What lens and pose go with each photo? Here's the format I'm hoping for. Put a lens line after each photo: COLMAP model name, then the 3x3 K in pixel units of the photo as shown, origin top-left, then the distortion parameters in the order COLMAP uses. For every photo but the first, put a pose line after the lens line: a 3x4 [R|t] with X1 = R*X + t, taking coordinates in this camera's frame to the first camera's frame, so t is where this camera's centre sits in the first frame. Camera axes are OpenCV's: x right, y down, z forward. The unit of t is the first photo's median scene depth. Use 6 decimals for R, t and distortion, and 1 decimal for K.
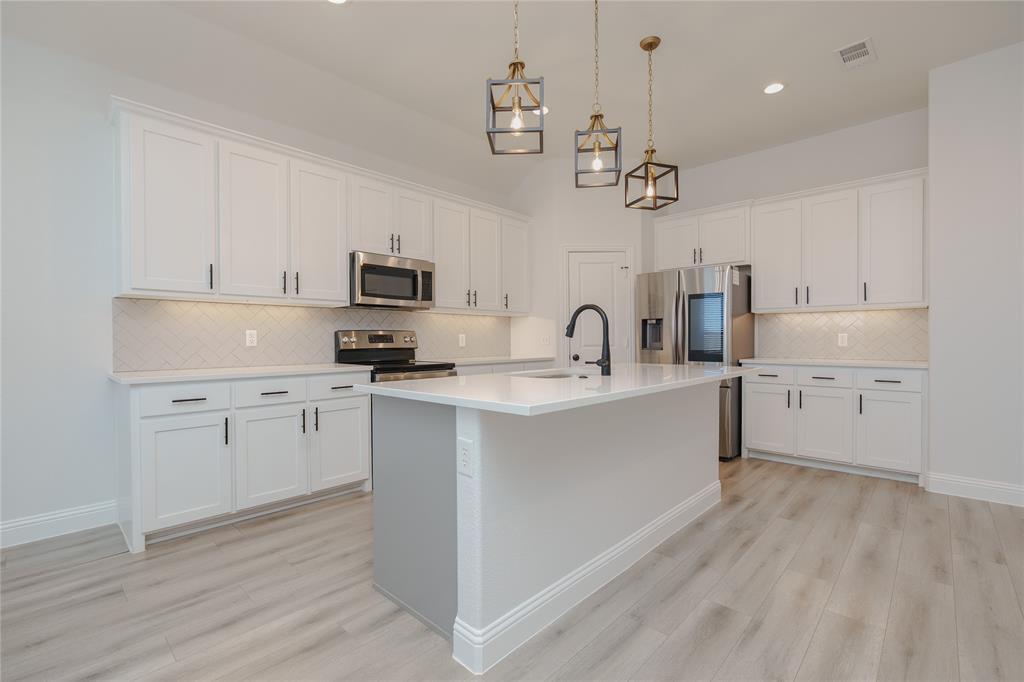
lens RADIAL K [[459.6, 0, 509.5], [0, 459.6, 341.6], [0, 0, 1]] dist [-0.001149, 0.000140]
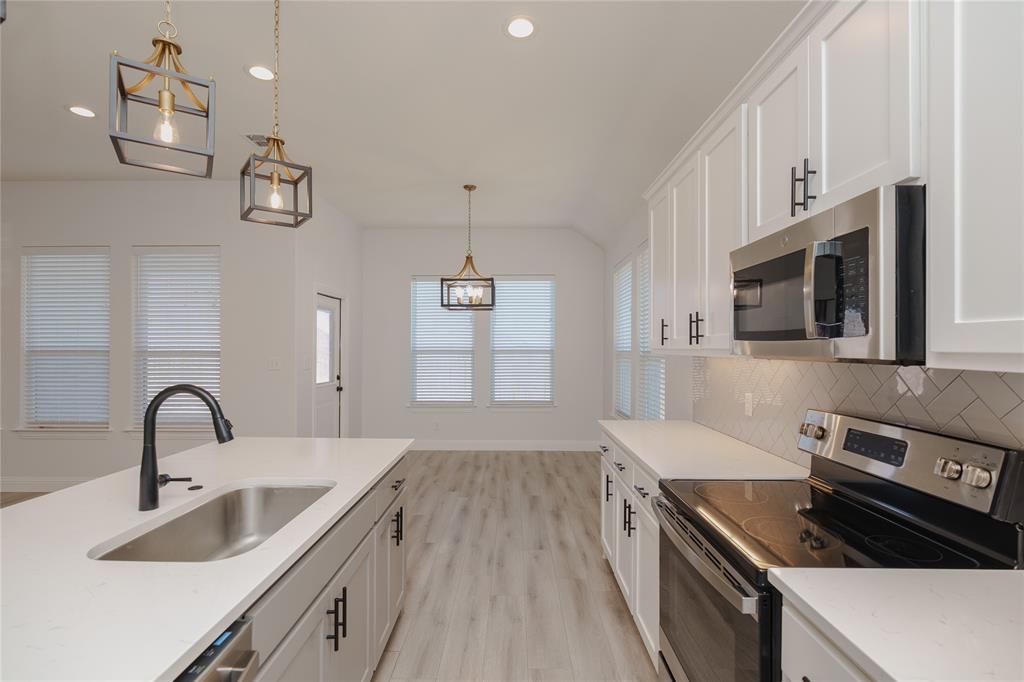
lens RADIAL K [[476.2, 0, 511.9], [0, 476.2, 345.8], [0, 0, 1]] dist [-0.000896, 0.000059]
pose [[-0.730604, 0.000094, -0.682801, 0.210197], [-0.005140, 0.999971, 0.005638, -0.100564], [0.682782, 0.007629, -0.730583, 1.287319]]
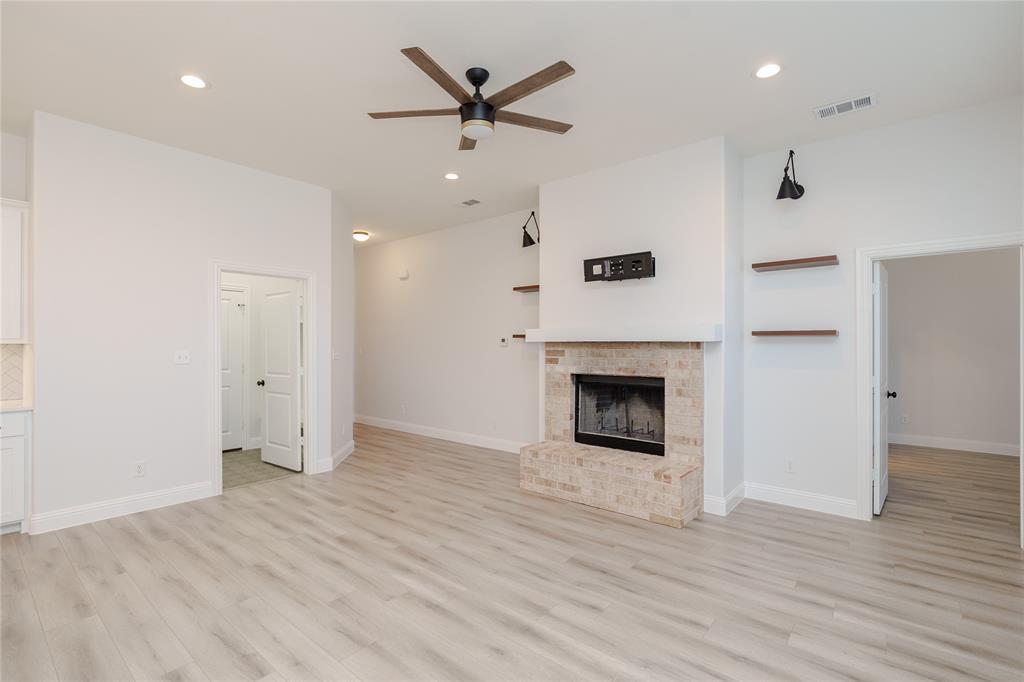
lens RADIAL K [[462.3, 0, 509.6], [0, 462.3, 347.6], [0, 0, 1]] dist [-0.003302, 0.000189]
pose [[-0.059208, -0.002918, 0.998241, -0.141009], [0.005071, 0.999982, 0.003224, -0.076466], [-0.998233, 0.005253, -0.059193, 0.029897]]
